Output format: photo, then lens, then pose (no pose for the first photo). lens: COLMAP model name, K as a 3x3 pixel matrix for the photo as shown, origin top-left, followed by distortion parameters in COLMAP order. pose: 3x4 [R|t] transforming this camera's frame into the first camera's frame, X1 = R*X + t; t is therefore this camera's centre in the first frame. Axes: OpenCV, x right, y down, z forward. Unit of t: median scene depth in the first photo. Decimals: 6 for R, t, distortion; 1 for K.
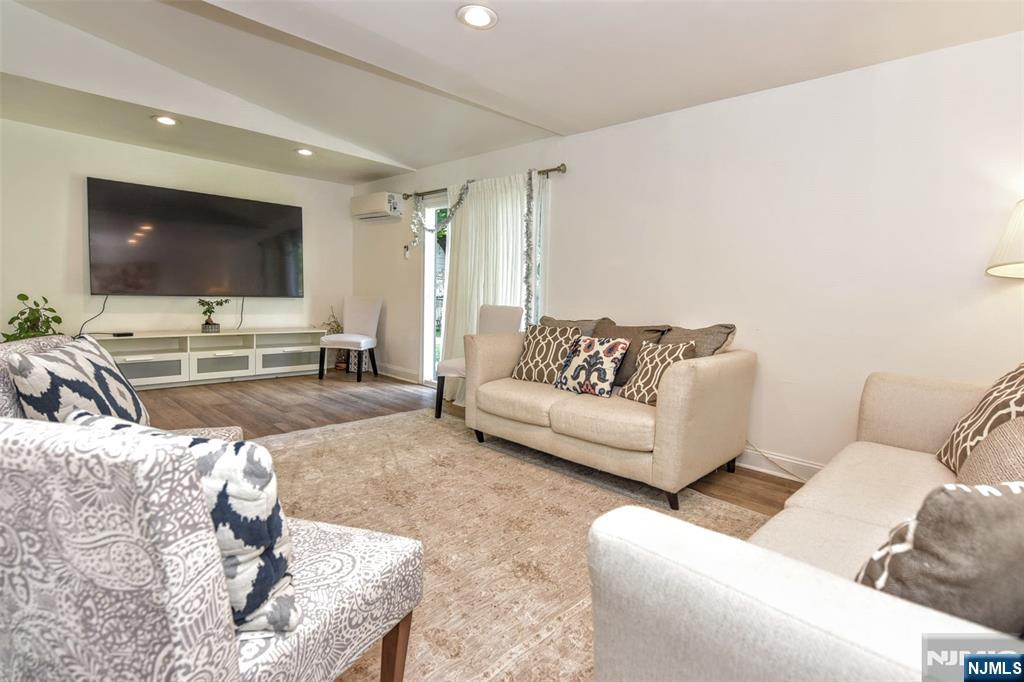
lens RADIAL K [[495.1, 0, 516.8], [0, 495.1, 337.5], [0, 0, 1]] dist [-0.011352, -0.000782]
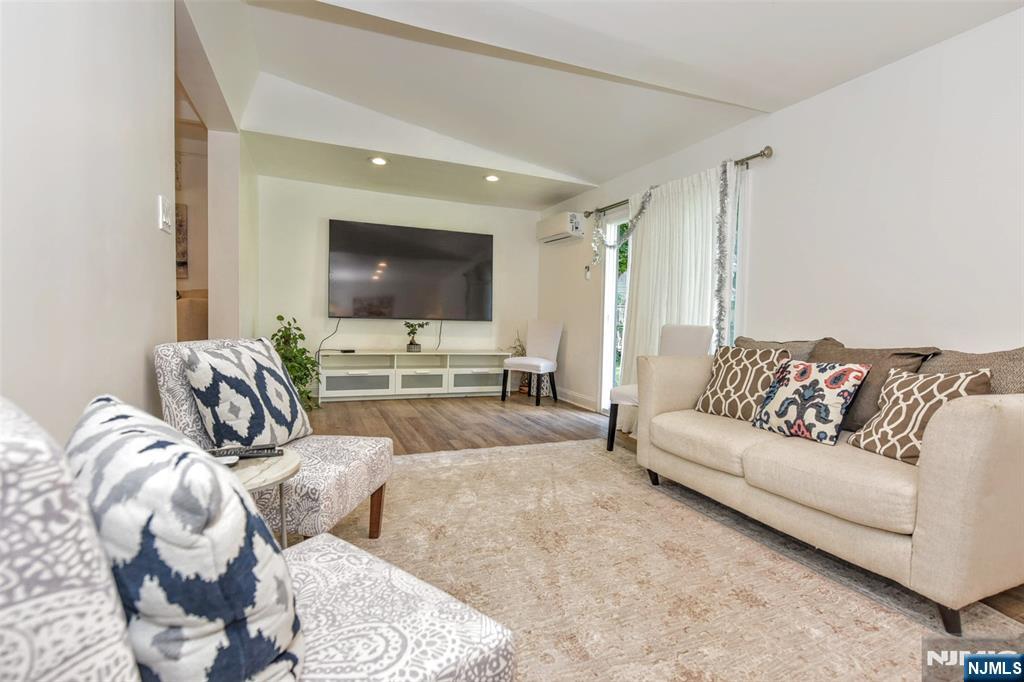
lens RADIAL K [[495.1, 0, 516.8], [0, 495.1, 337.5], [0, 0, 1]] dist [-0.011352, -0.000782]
pose [[0.927067, 0.017248, -0.374499, 0.024739], [-0.040345, 0.997730, -0.053922, 0.021714], [0.372719, 0.065099, 0.925658, 0.154886]]
